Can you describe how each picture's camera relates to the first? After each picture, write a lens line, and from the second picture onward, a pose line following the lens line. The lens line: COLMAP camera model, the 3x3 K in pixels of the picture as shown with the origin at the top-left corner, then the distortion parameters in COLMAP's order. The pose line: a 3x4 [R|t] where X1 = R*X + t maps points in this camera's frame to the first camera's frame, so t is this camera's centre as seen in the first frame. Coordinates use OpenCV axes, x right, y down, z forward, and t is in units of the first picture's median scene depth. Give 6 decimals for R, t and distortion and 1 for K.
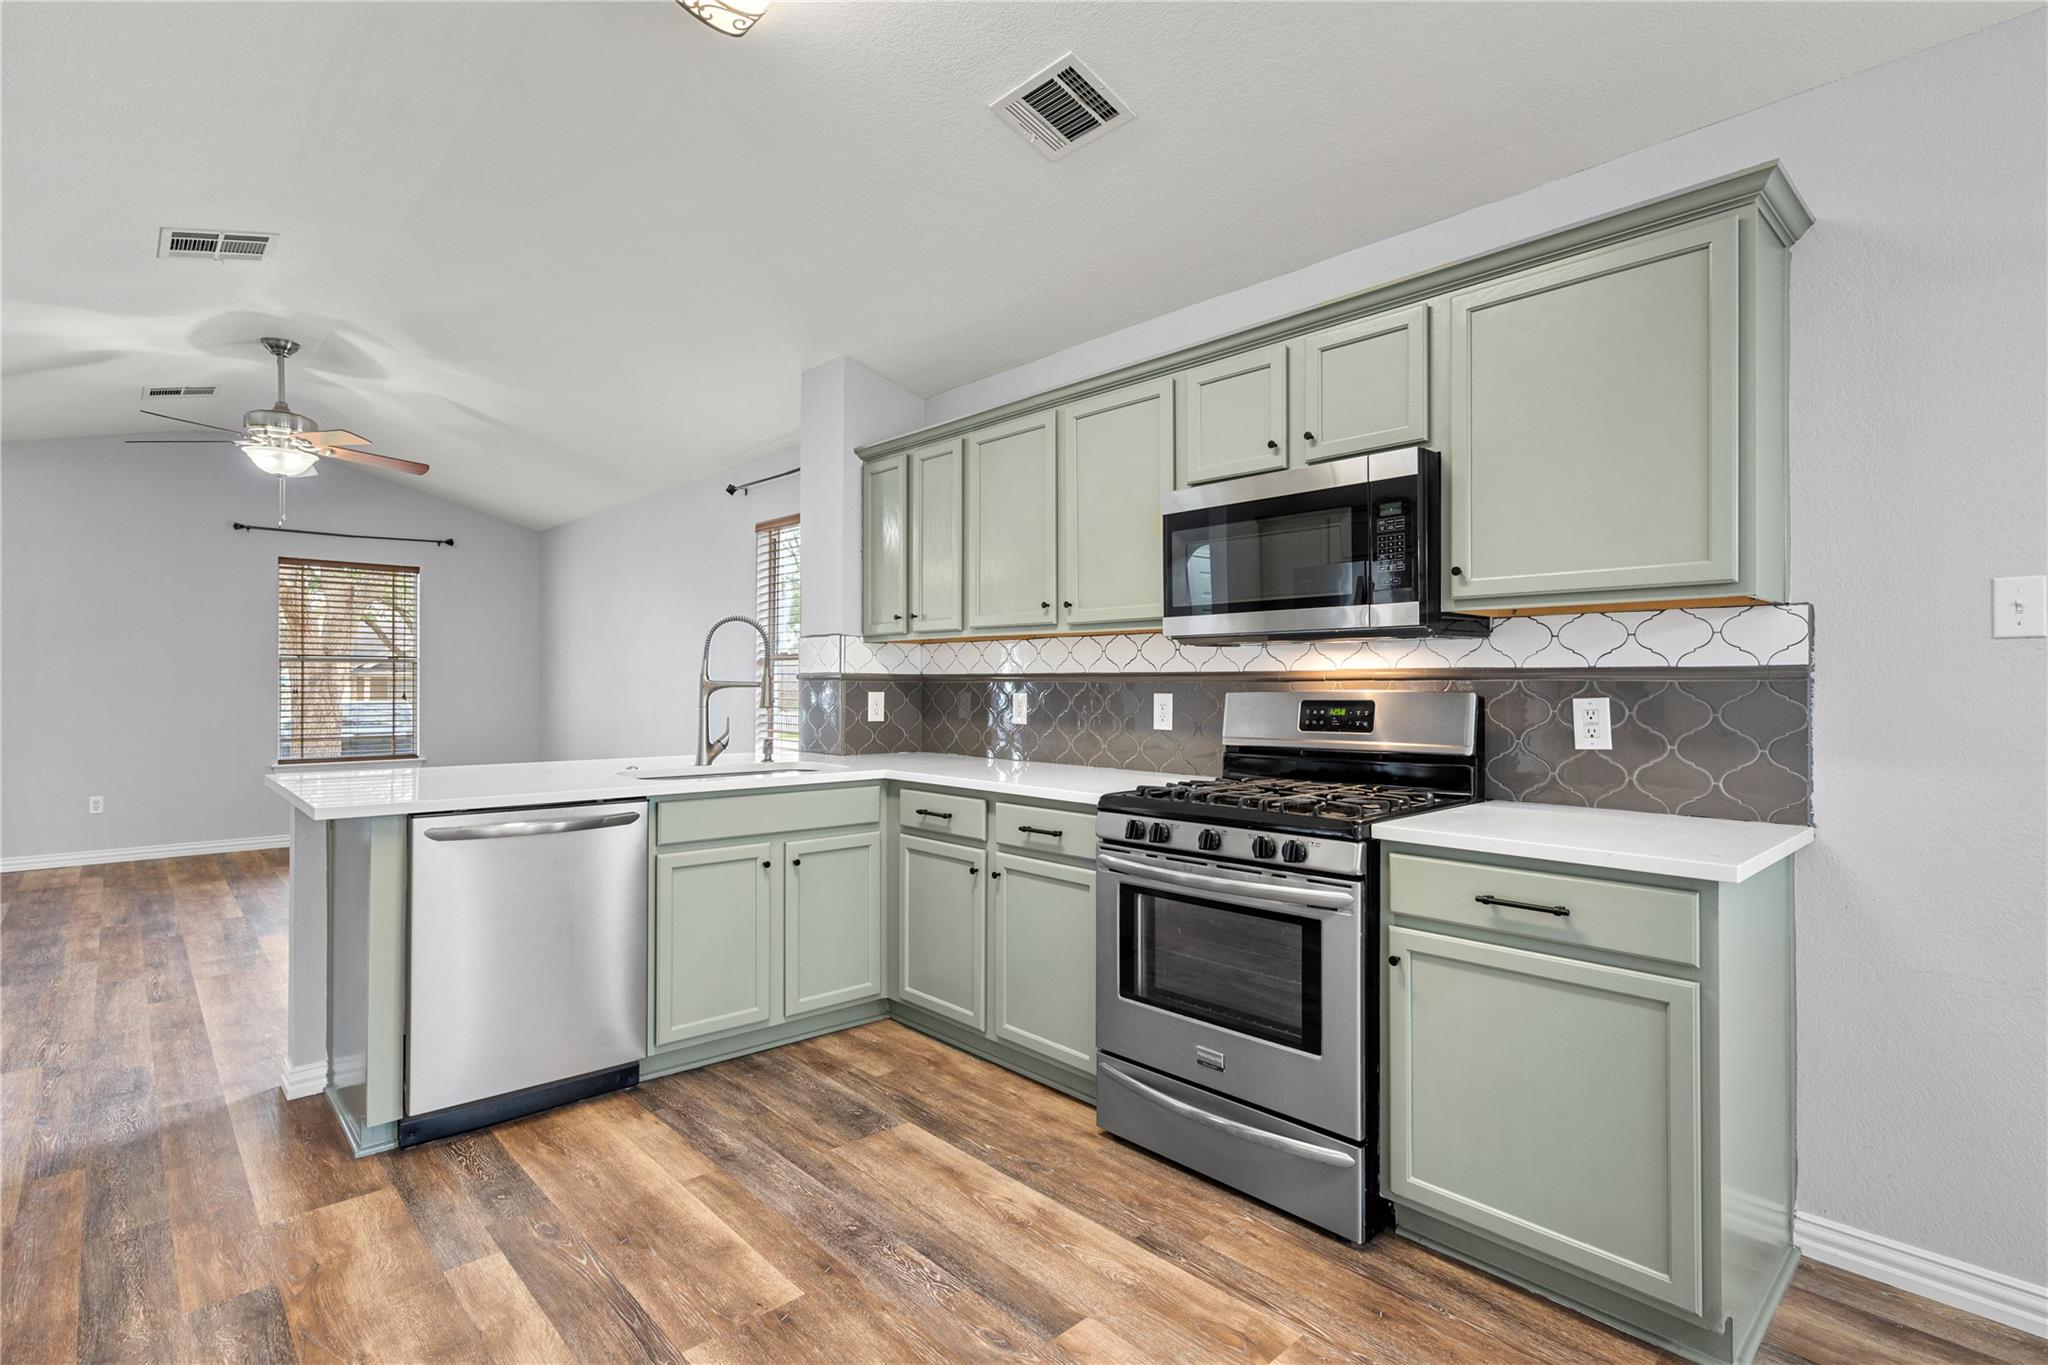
lens RADIAL K [[985.4, 0, 1016.3], [0, 985.4, 672.4], [0, 0, 1]] dist [-0.001743, 0.005568]
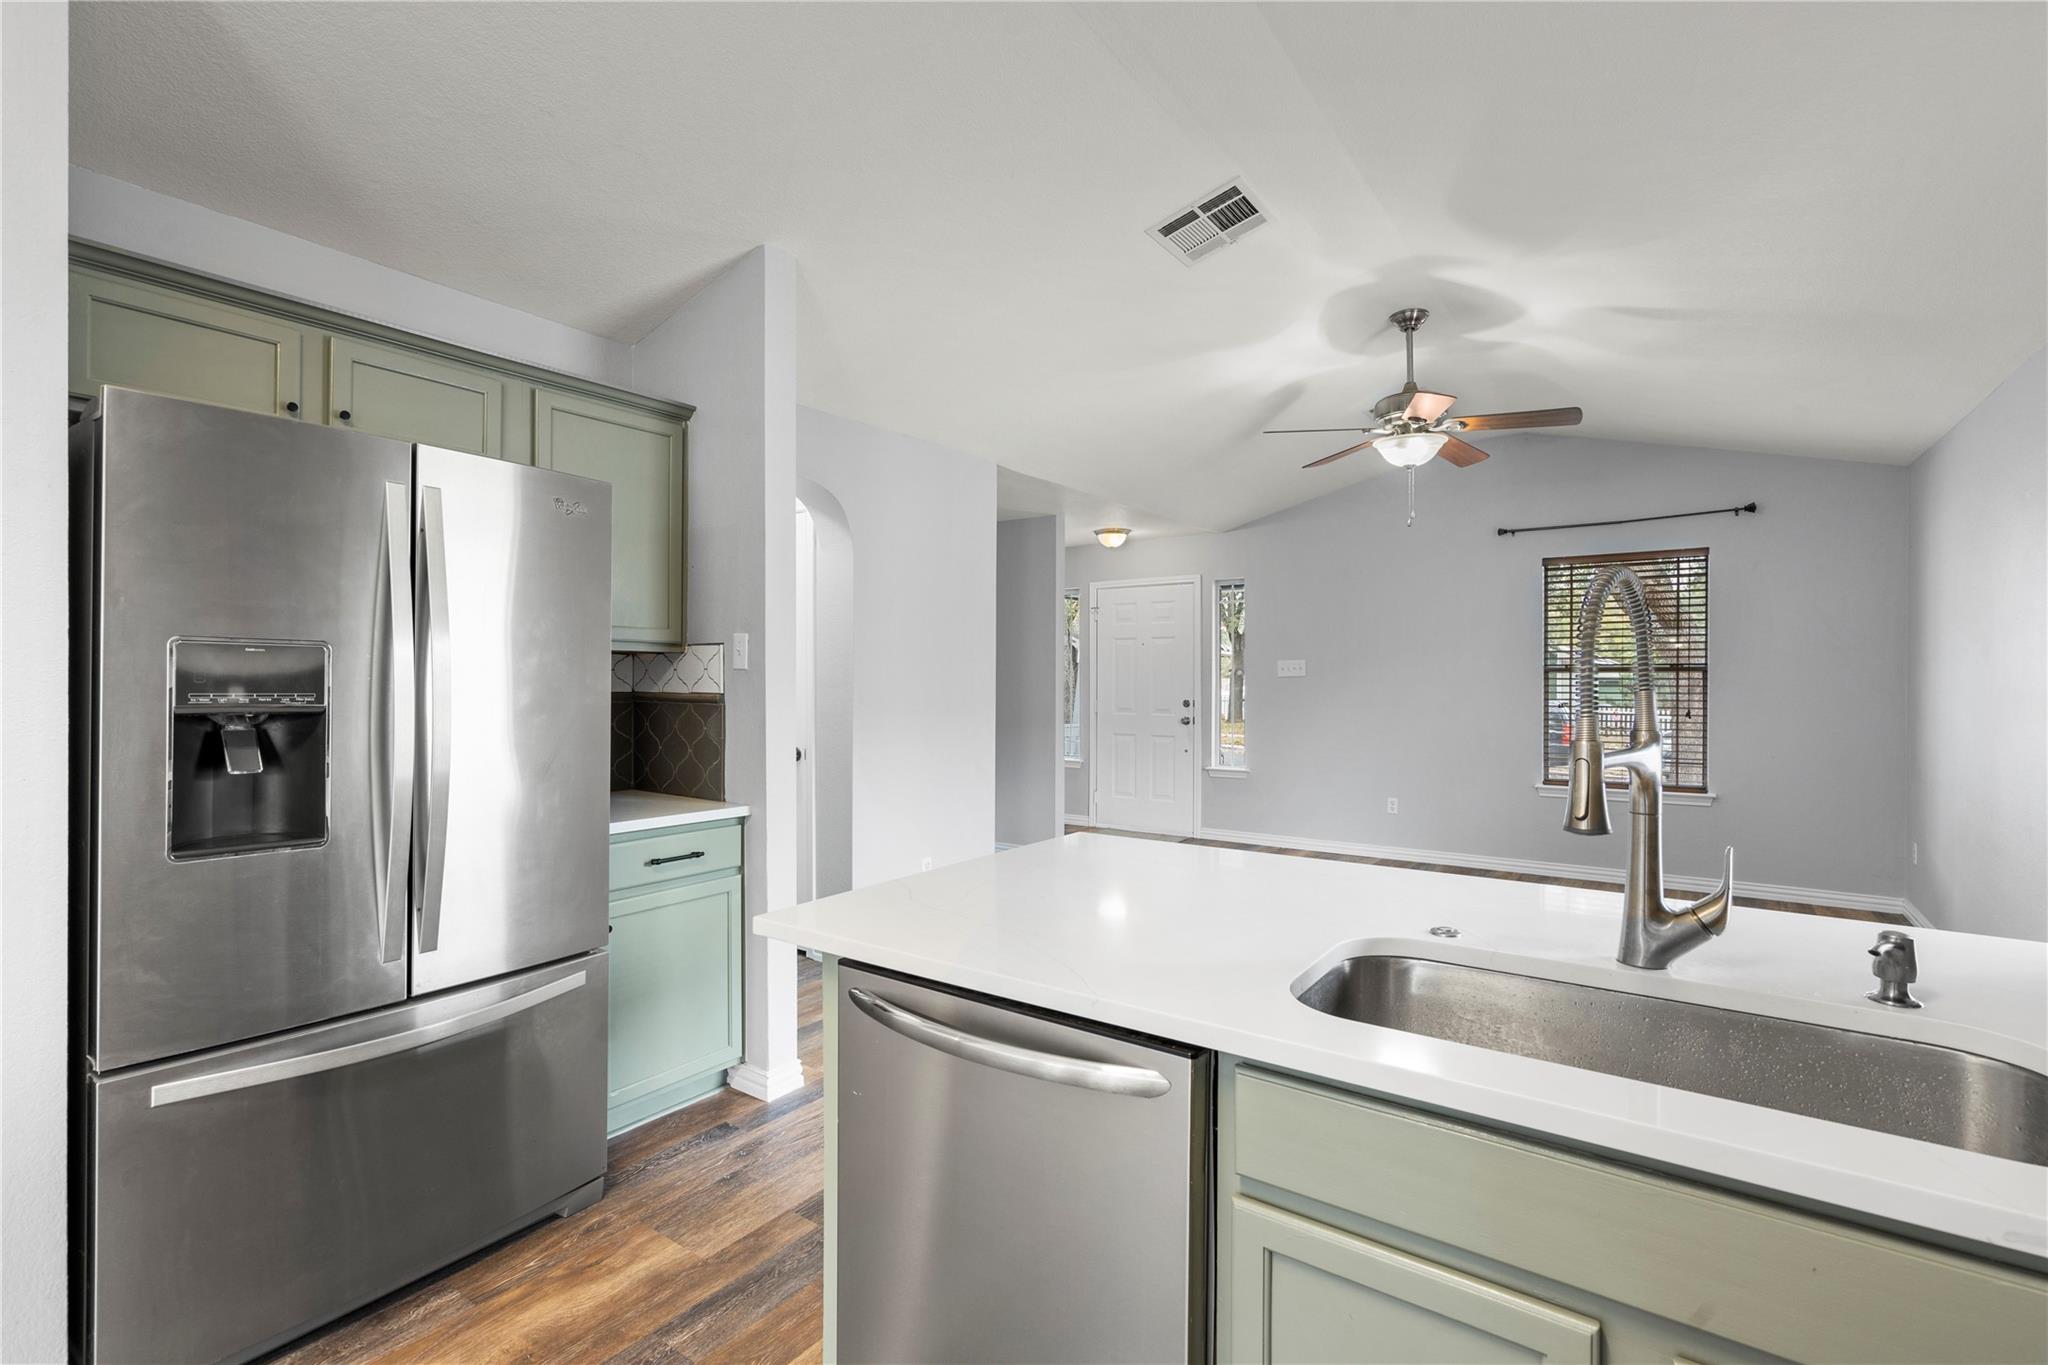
lens RADIAL K [[933.8, 0, 1024.0], [0, 933.8, 682.5], [0, 0, 1]] dist [-0.006480, 0.000652]
pose [[0.202732, 0.000473, -0.979234, -0.010312], [0.010678, 0.999939, 0.002693, -0.024058], [0.979176, -0.011002, 0.202714, 0.830926]]
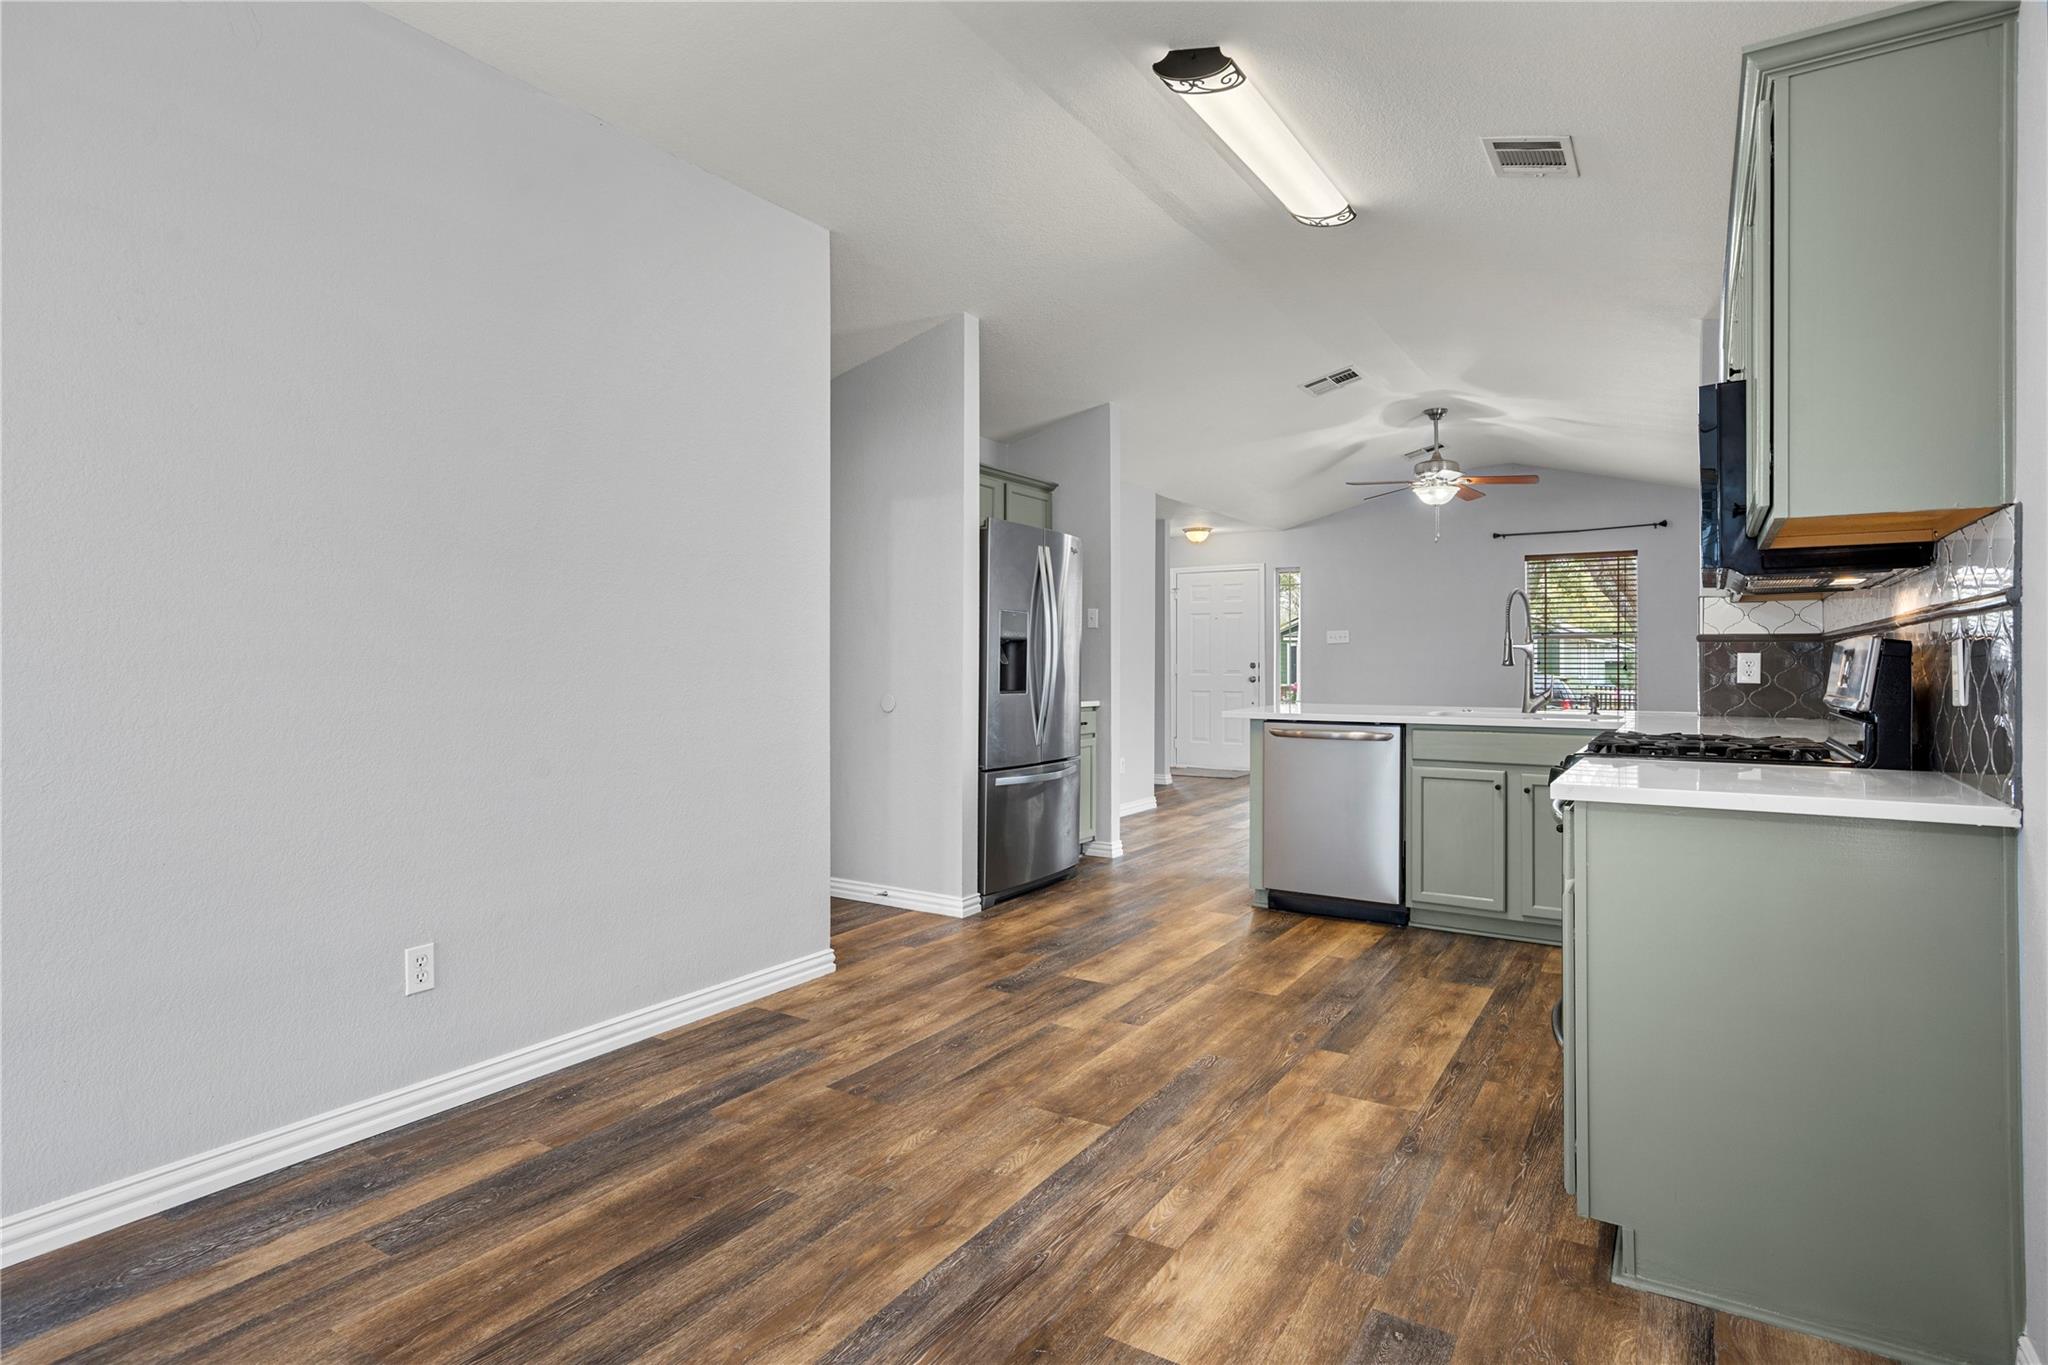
lens RADIAL K [[1089.5, 0, 1041.5], [0, 1089.5, 652.6], [0, 0, 1]] dist [0.036256, 0.000205]
pose [[0.272163, -0.013729, -0.962153, 0.996394], [0.012600, 0.999863, -0.010703, 0.031659], [0.962169, -0.009210, 0.272298, 0.060026]]
